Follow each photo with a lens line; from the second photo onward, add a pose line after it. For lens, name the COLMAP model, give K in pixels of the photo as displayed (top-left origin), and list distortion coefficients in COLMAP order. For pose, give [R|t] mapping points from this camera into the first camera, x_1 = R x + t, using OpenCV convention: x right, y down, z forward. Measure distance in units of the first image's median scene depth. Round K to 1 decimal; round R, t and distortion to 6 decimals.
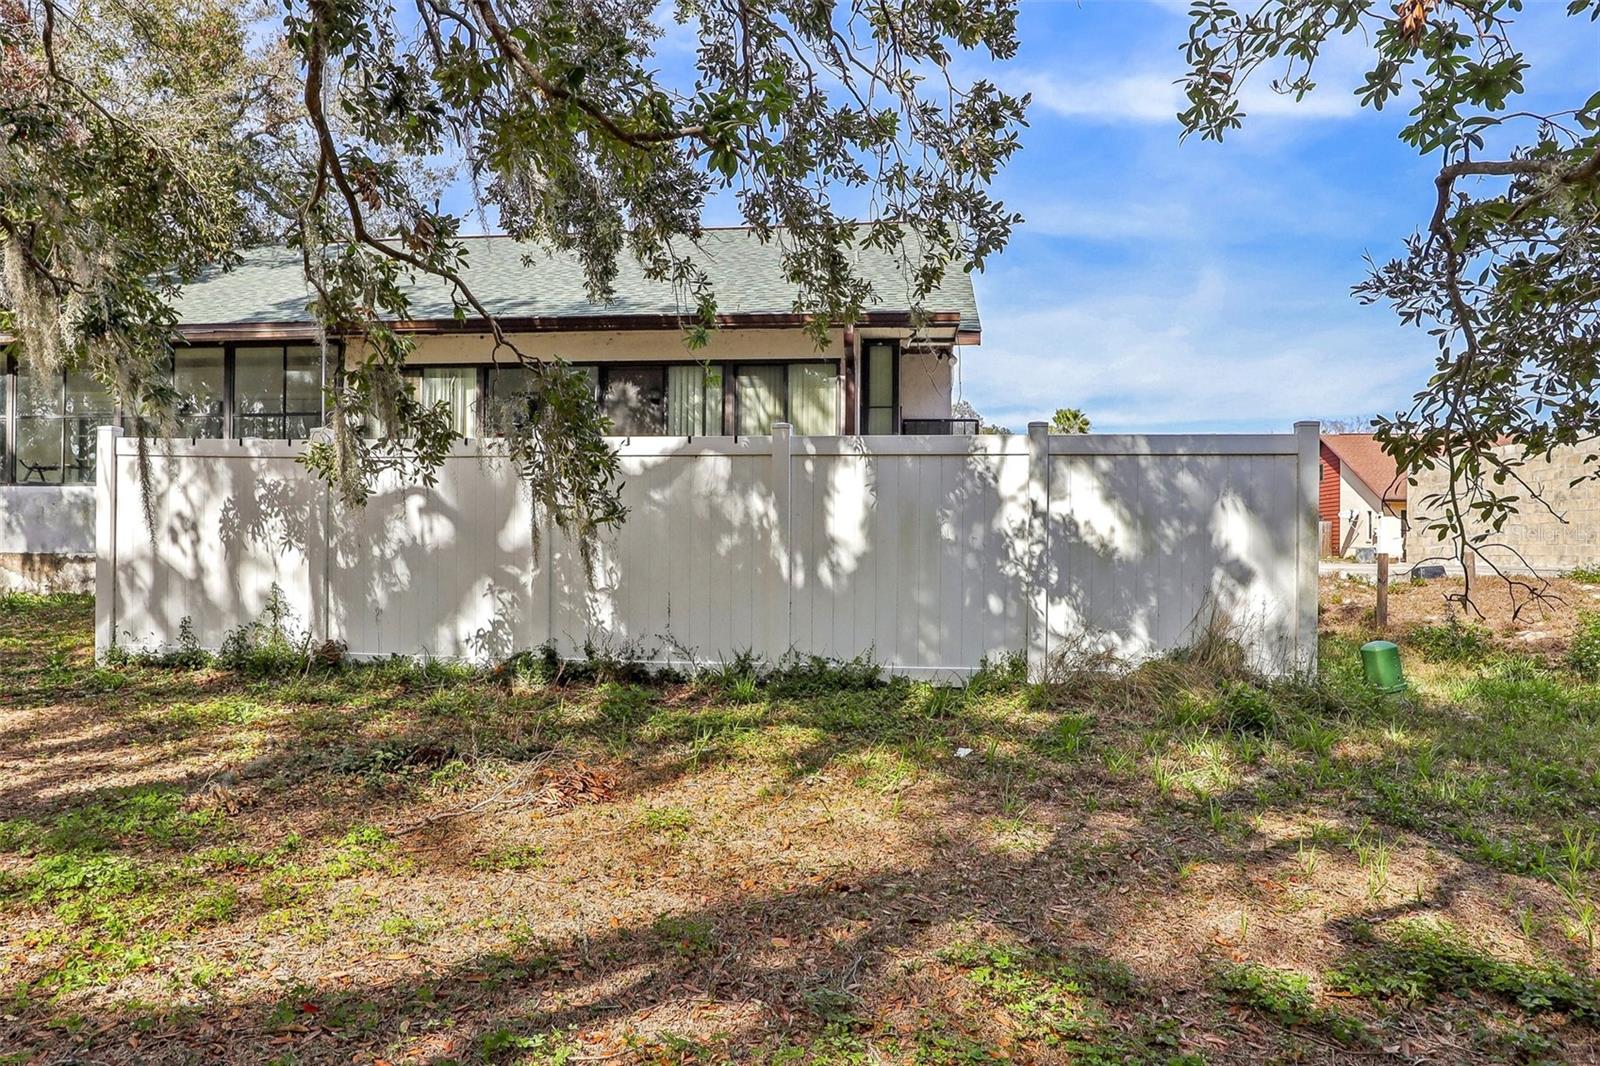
lens RADIAL K [[1039.8, 0, 793.2], [0, 1039.8, 537.5], [0, 0, 1]] dist [0.032398, 0.000699]
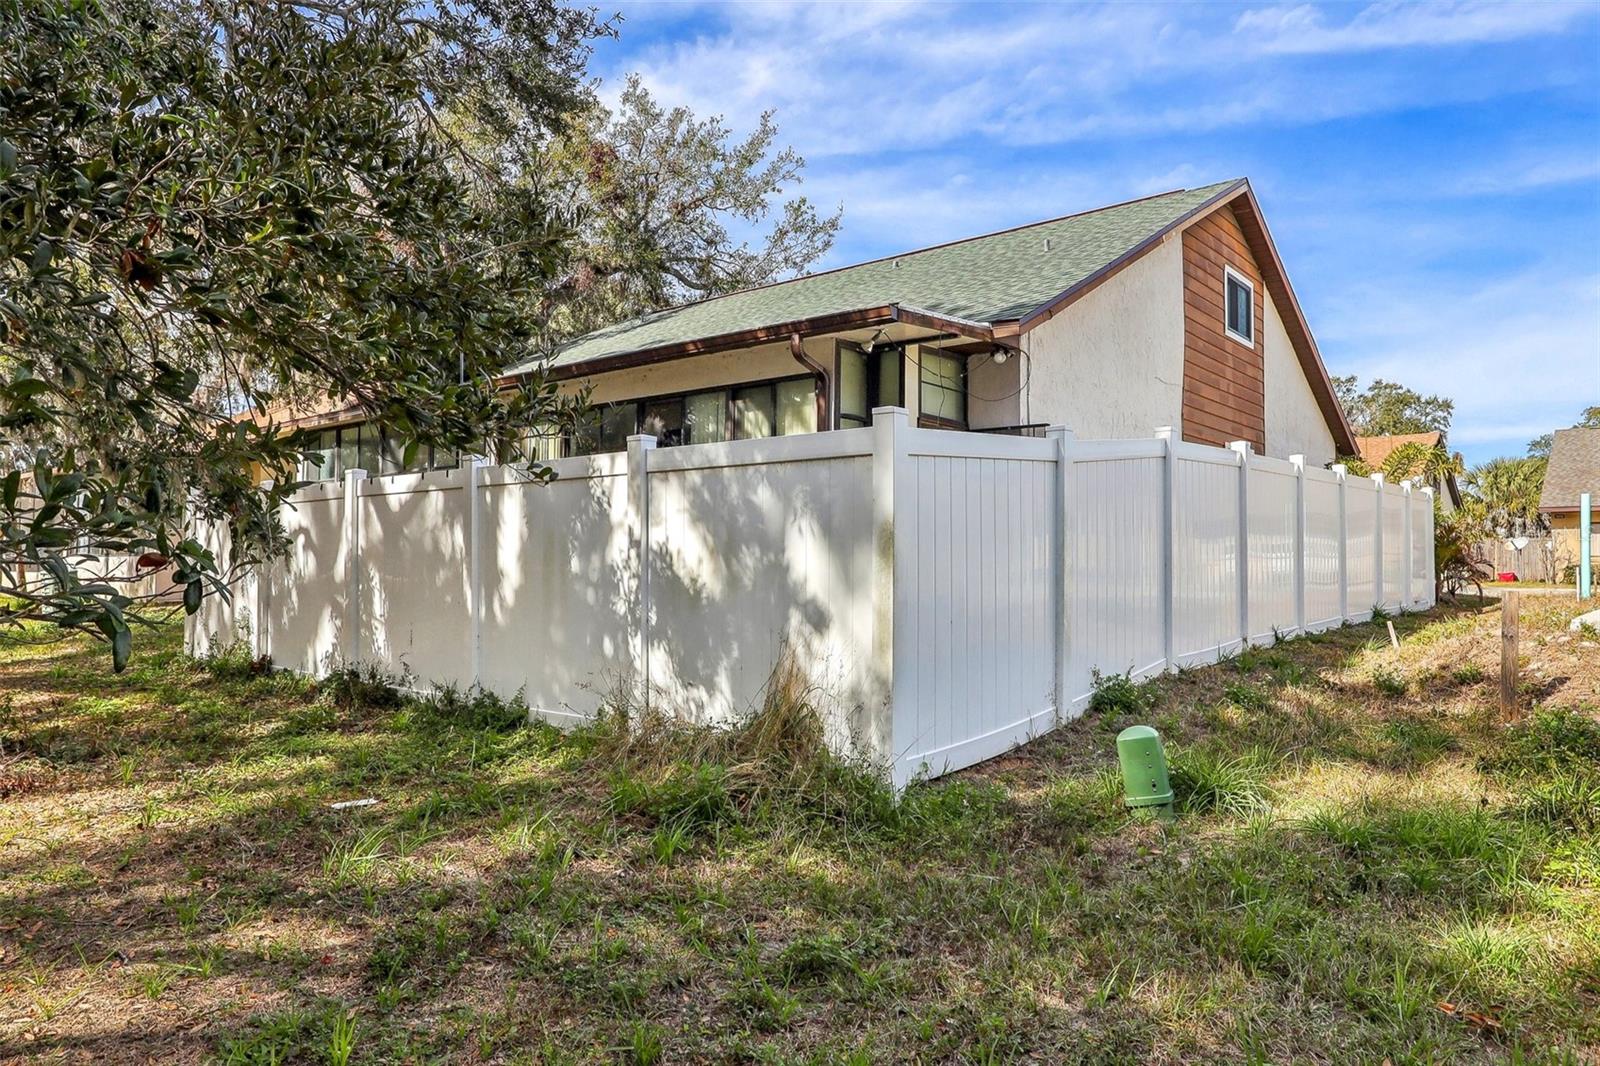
lens RADIAL K [[1039.8, 0, 793.2], [0, 1039.8, 537.5], [0, 0, 1]] dist [0.032398, 0.000699]
pose [[0.833017, -0.018286, -0.552944, 0.752628], [0.004257, 0.999636, -0.026645, -0.003419], [0.553230, 0.019842, 0.832792, 0.329231]]
